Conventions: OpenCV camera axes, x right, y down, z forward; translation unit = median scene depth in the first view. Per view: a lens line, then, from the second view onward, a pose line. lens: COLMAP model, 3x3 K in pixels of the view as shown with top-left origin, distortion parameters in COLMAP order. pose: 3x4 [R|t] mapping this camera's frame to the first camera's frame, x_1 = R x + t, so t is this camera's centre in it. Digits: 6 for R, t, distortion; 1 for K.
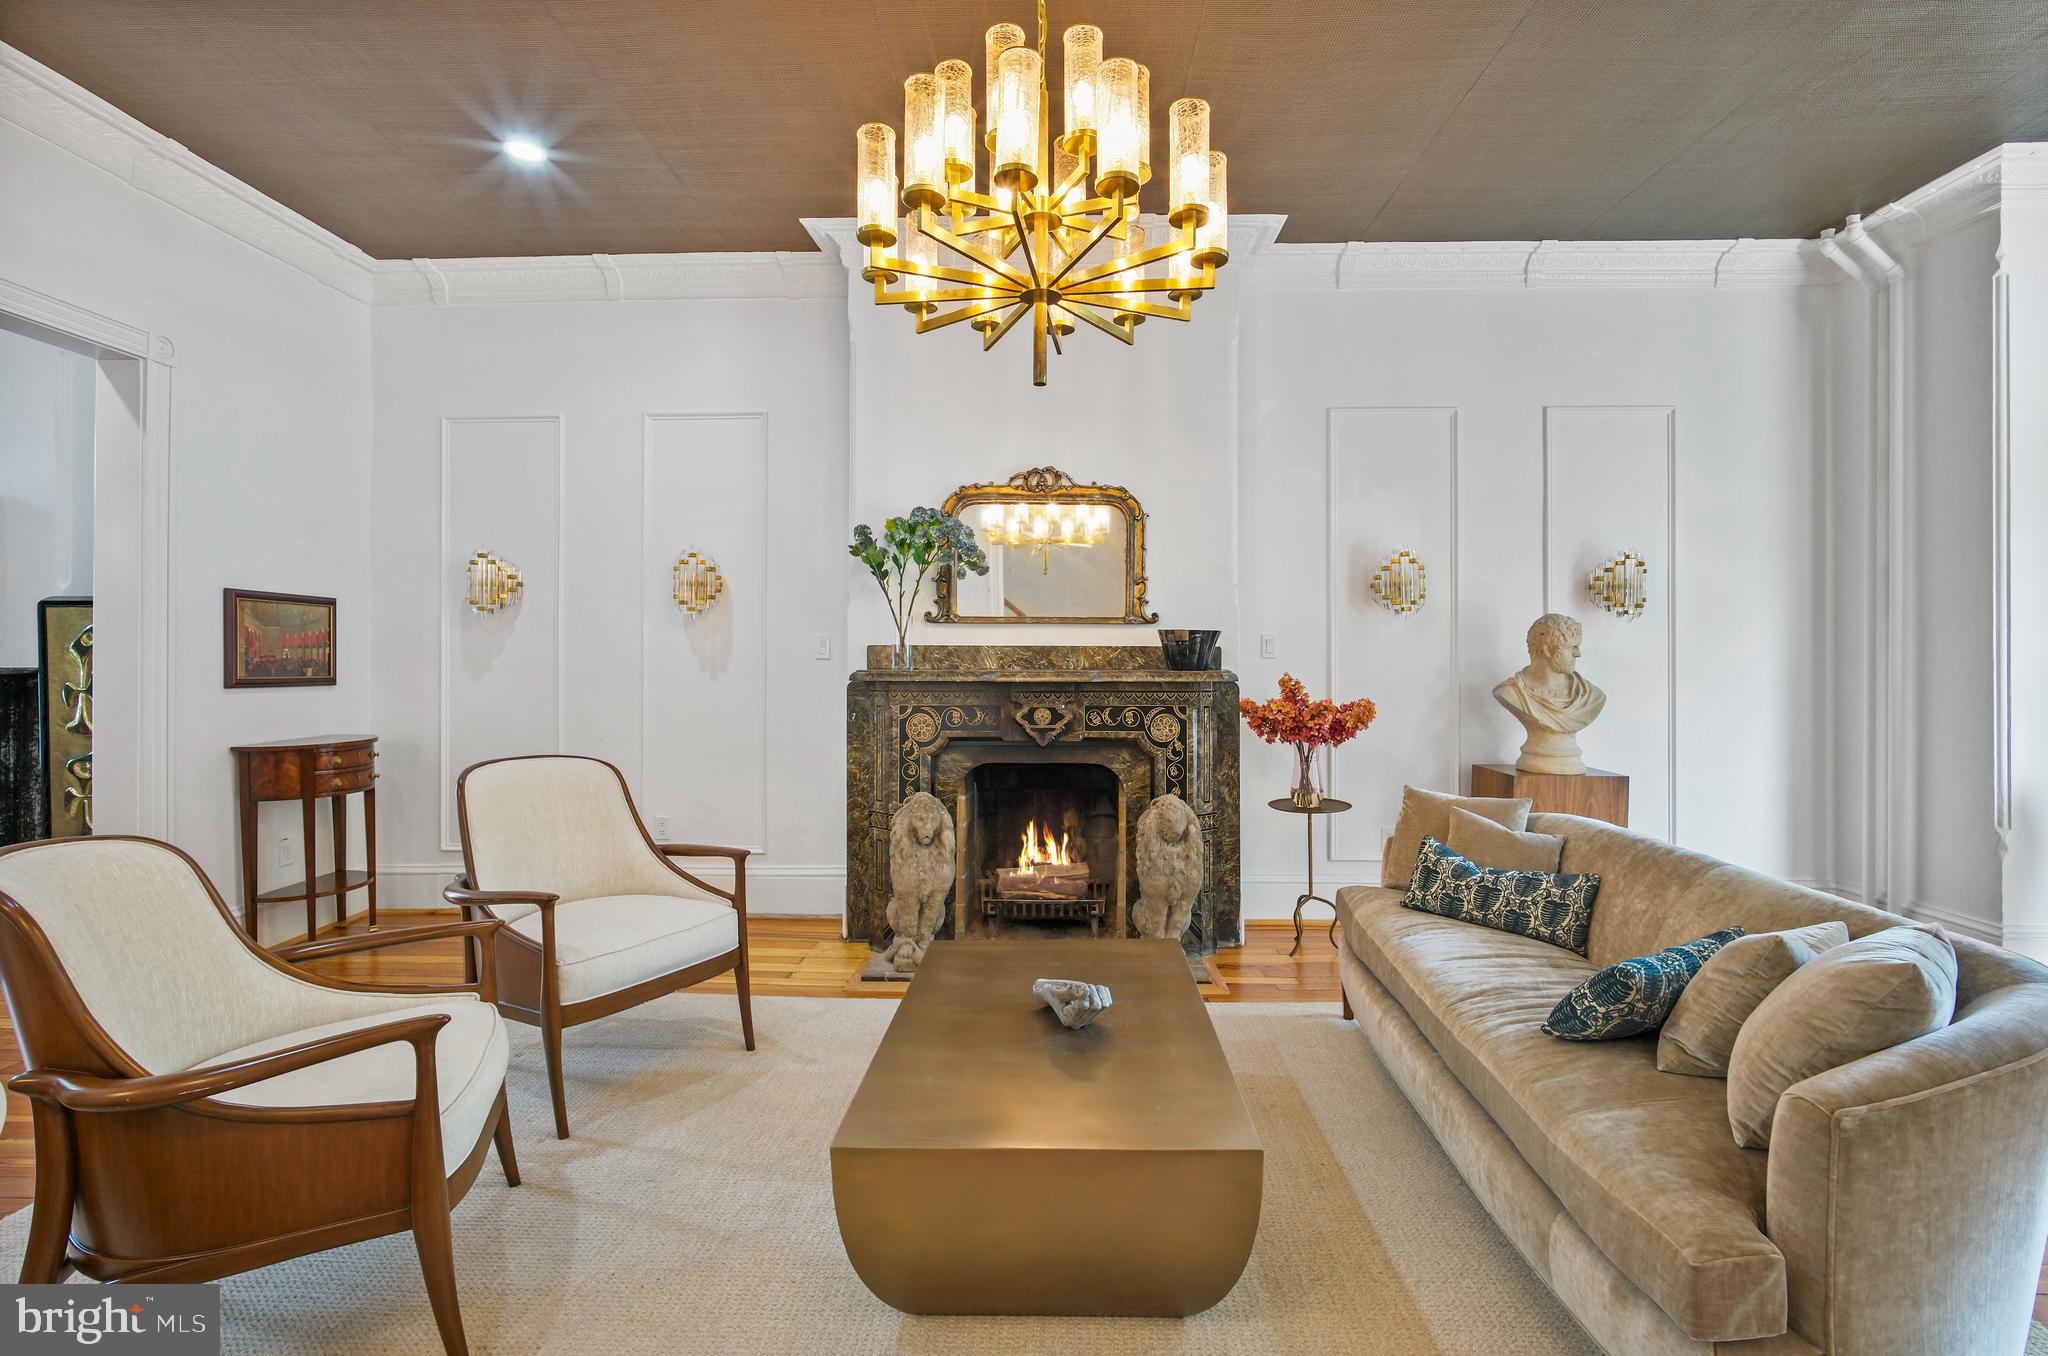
lens RADIAL K [[916.1, 0, 1024.0], [0, 916.1, 678.0], [0, 0, 1]] dist [-0.013965, 0.000149]
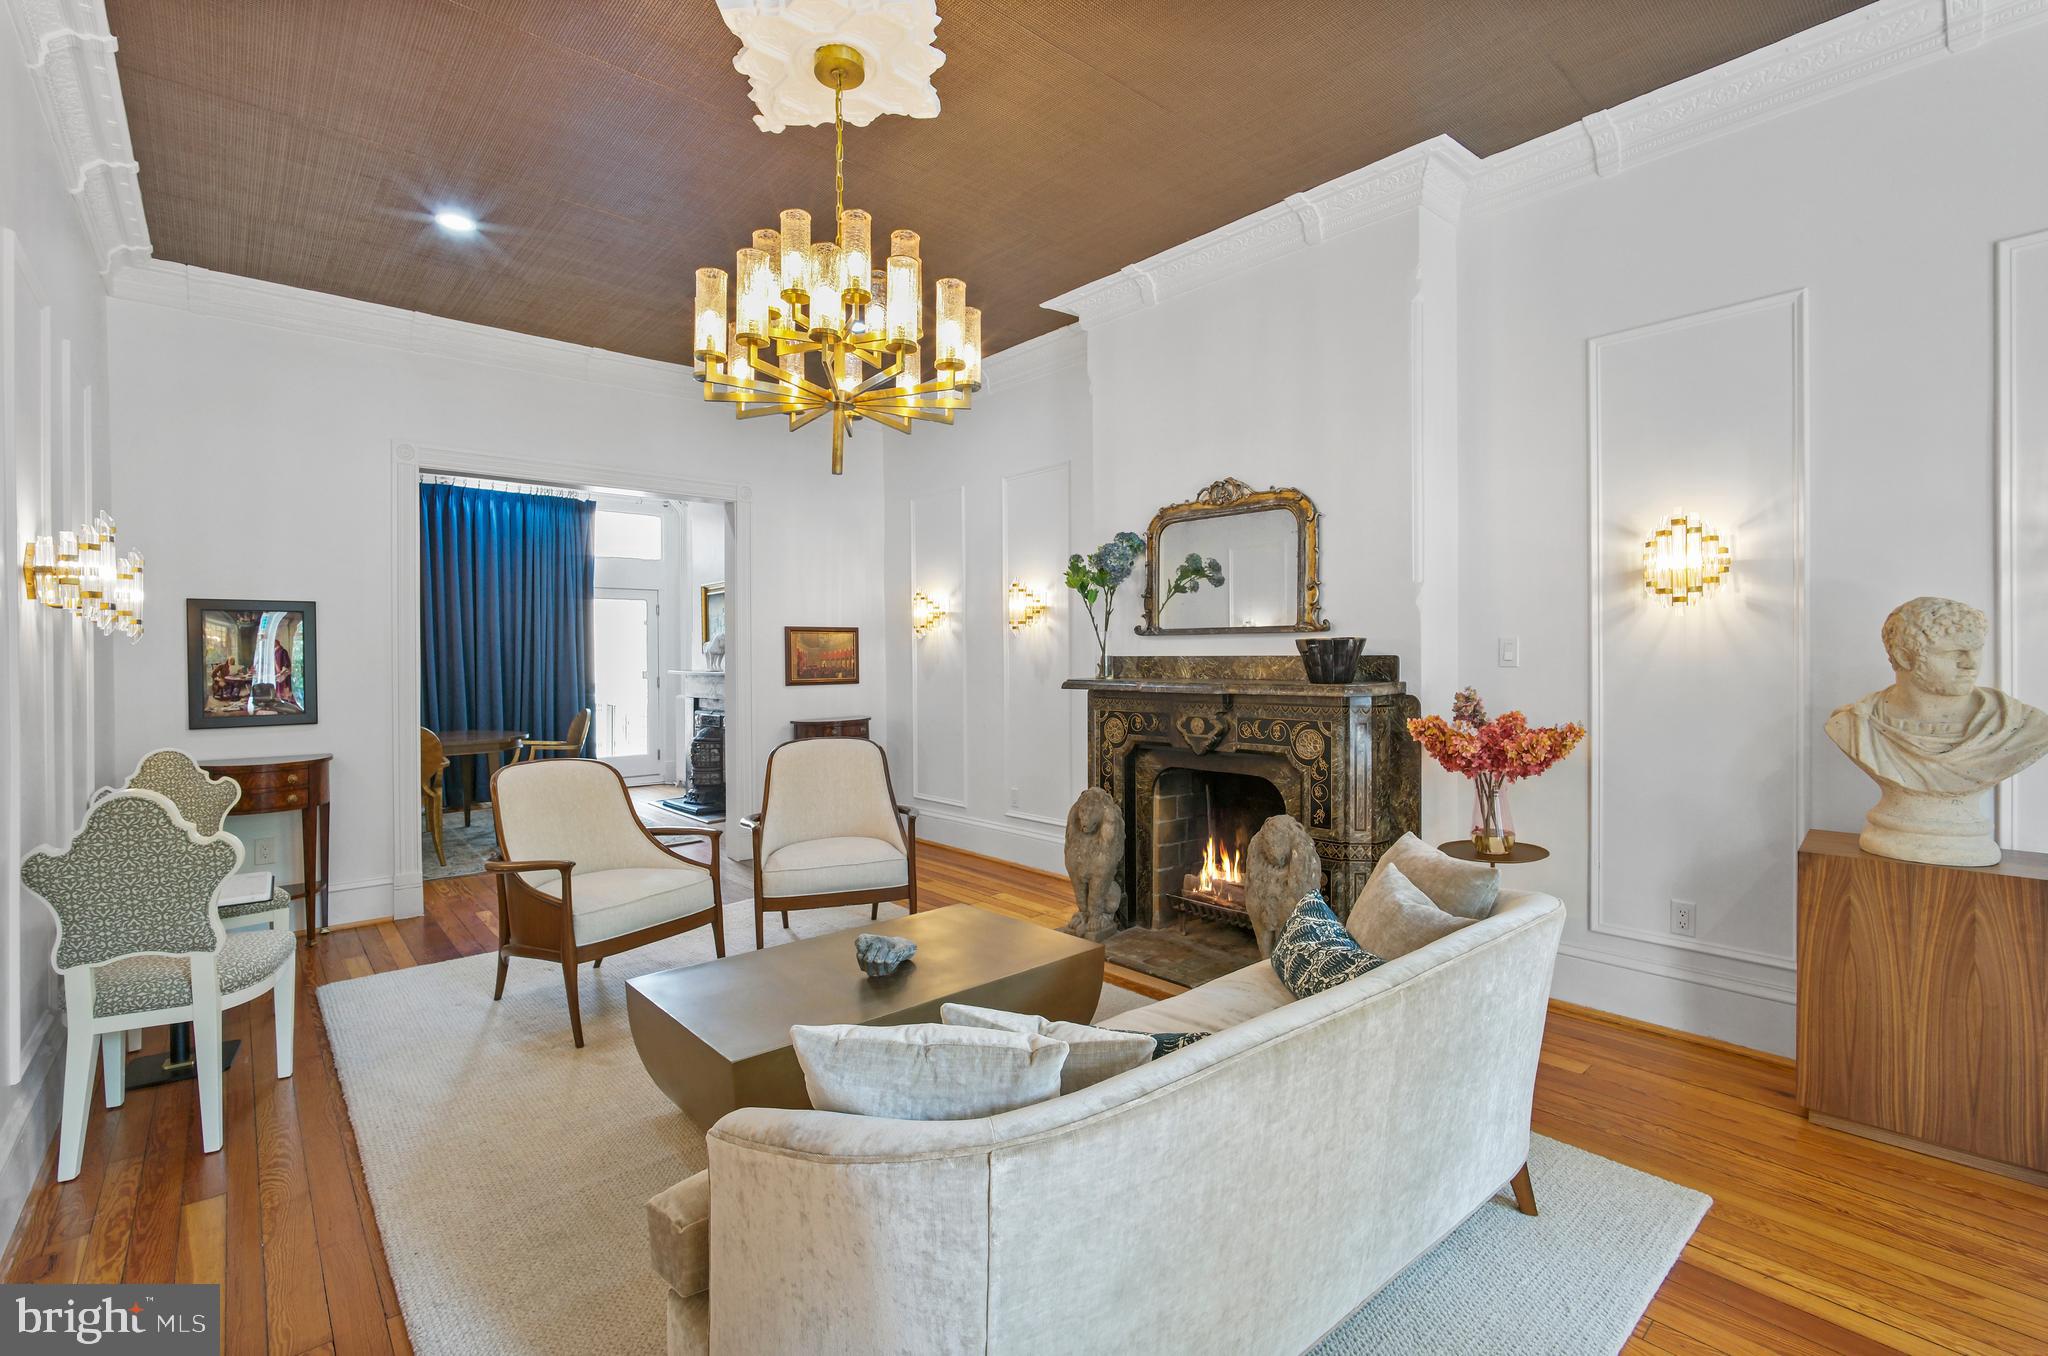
lens RADIAL K [[918.4, 0, 1015.7], [0, 918.4, 662.2], [0, 0, 1]] dist [-0.001409, 0.000025]
pose [[0.686021, -0.002165, -0.727578, 0.615519], [0.004400, 0.999990, 0.001173, -0.030886], [0.727568, -0.004006, 0.686024, 0.137037]]
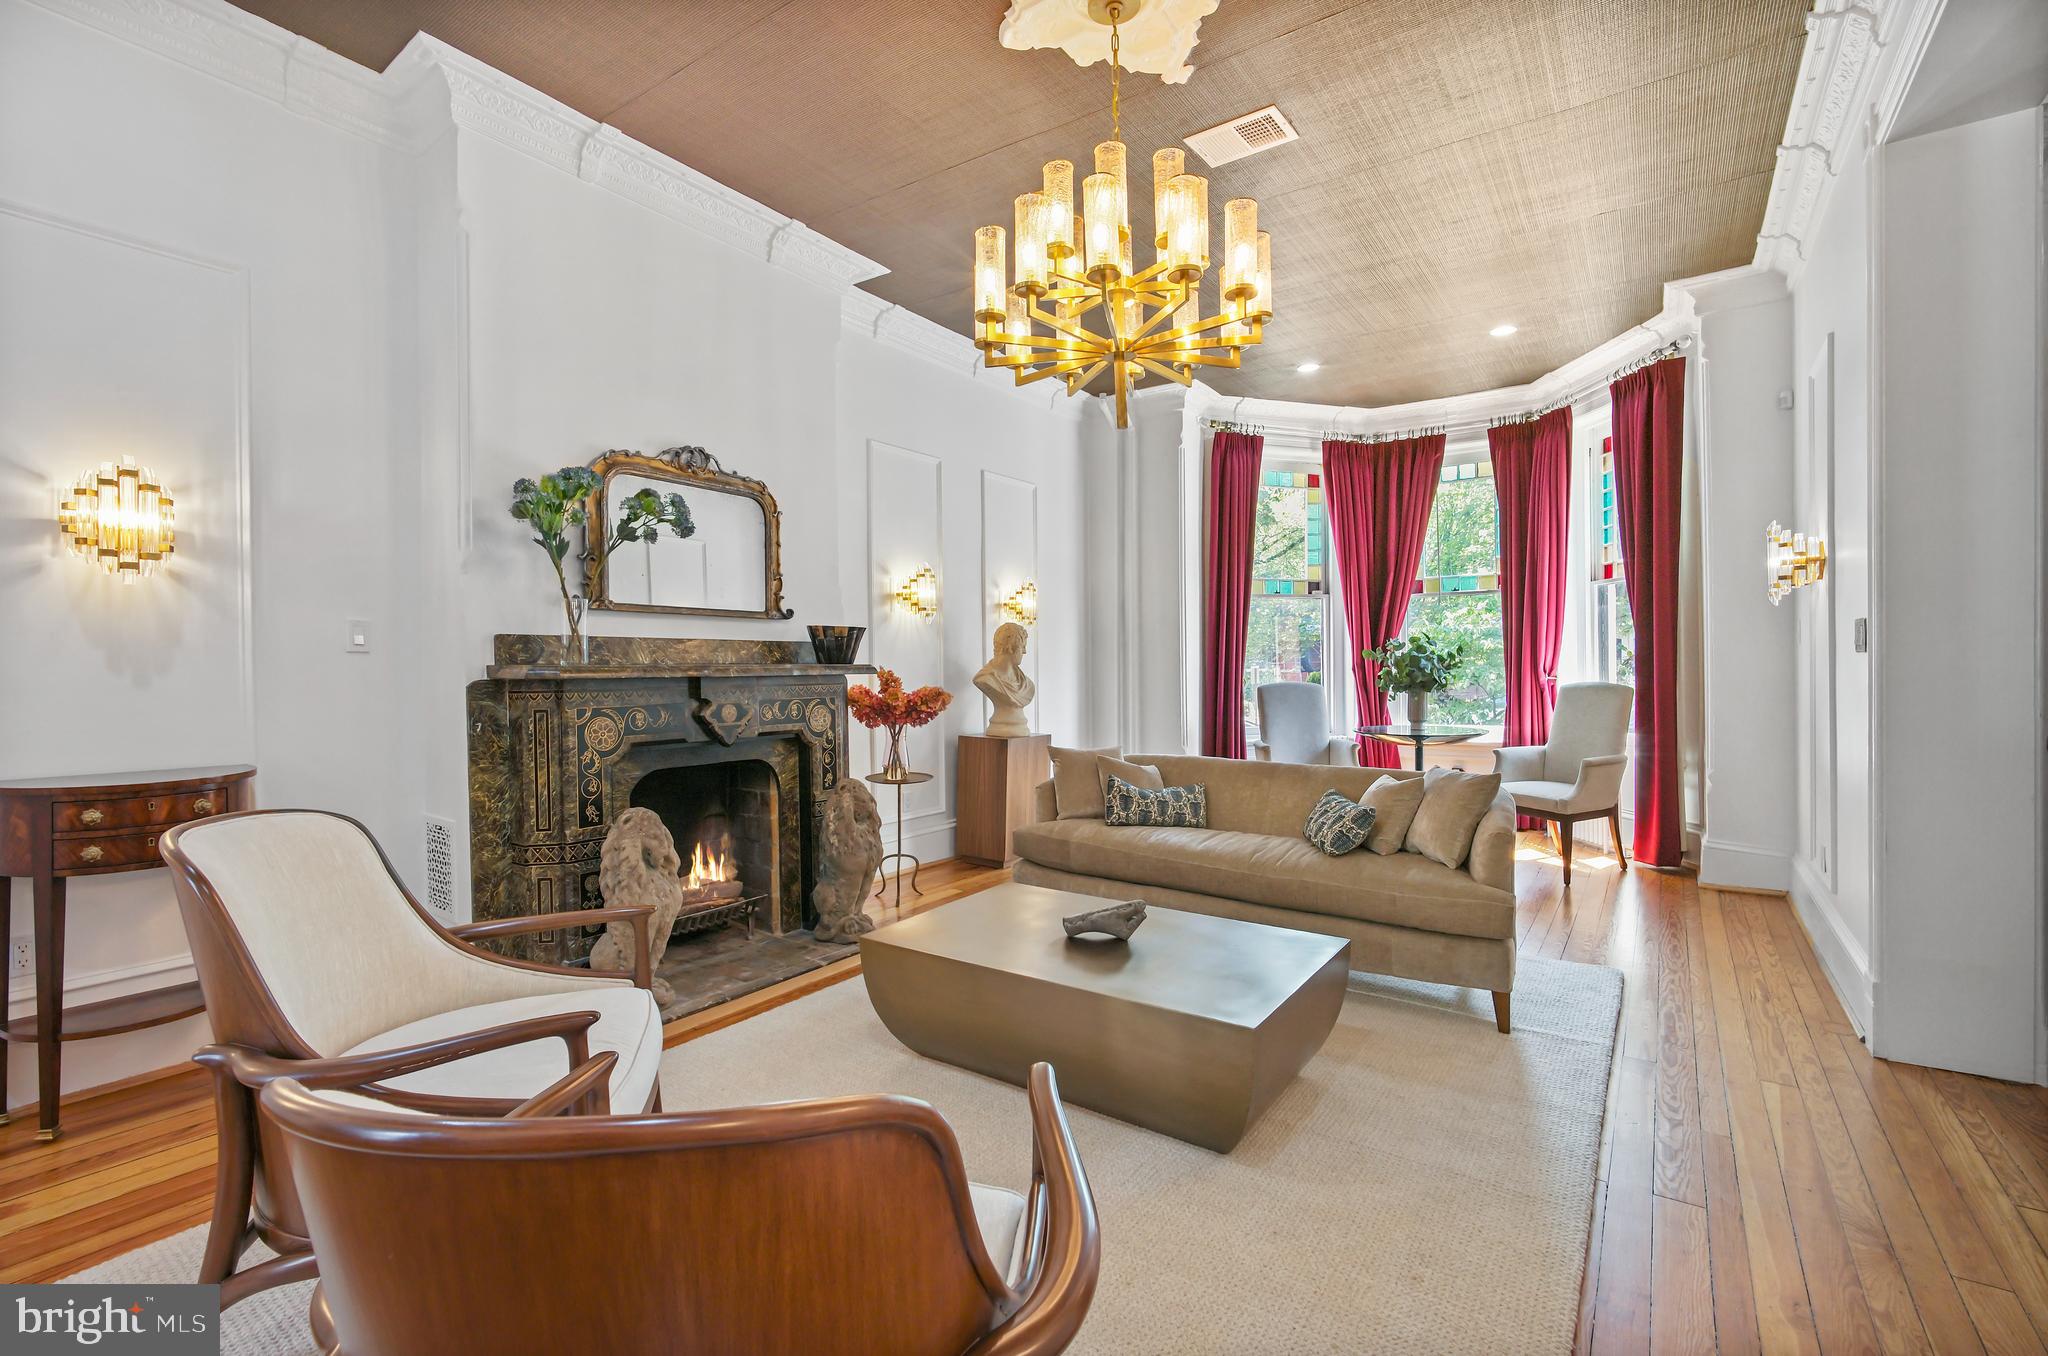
lens RADIAL K [[916.1, 0, 1024.0], [0, 916.1, 678.0], [0, 0, 1]] dist [-0.013965, 0.000149]
pose [[0.546902, -0.017362, 0.837016, -0.589762], [0.014654, 0.999830, 0.011165, -0.000720], [-0.837068, 0.006160, 0.547064, 0.218076]]
